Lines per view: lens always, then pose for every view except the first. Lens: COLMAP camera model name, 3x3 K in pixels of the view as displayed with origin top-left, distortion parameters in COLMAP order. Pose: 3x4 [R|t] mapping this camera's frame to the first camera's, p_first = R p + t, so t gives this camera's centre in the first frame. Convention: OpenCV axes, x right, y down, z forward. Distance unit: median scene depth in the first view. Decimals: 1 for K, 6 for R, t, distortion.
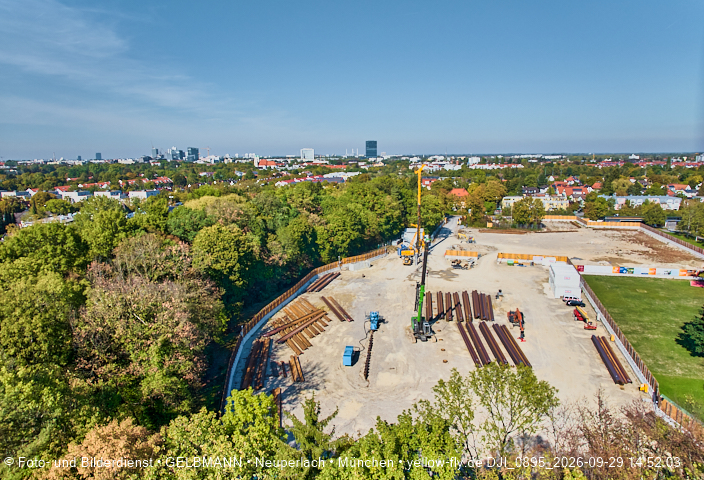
lens RADIAL K [[475.1, 0, 351.4], [0, 475.1, 240.4], [0, 0, 1]] dist [-0.040695, 0.029274]
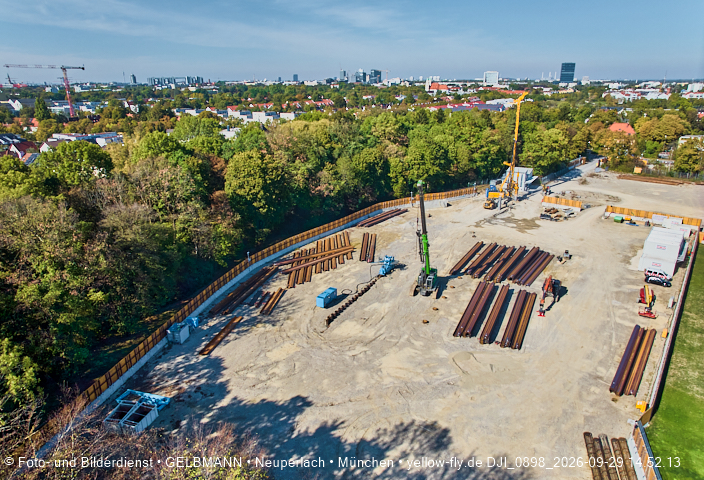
lens RADIAL K [[475.1, 0, 351.4], [0, 475.1, 240.4], [0, 0, 1]] dist [-0.040695, 0.029274]
pose [[0.928137, 0.125393, -0.350483, 0.193607], [-0.070581, 0.983756, 0.165051, -0.017530], [0.365486, -0.128453, 0.921911, 0.078126]]
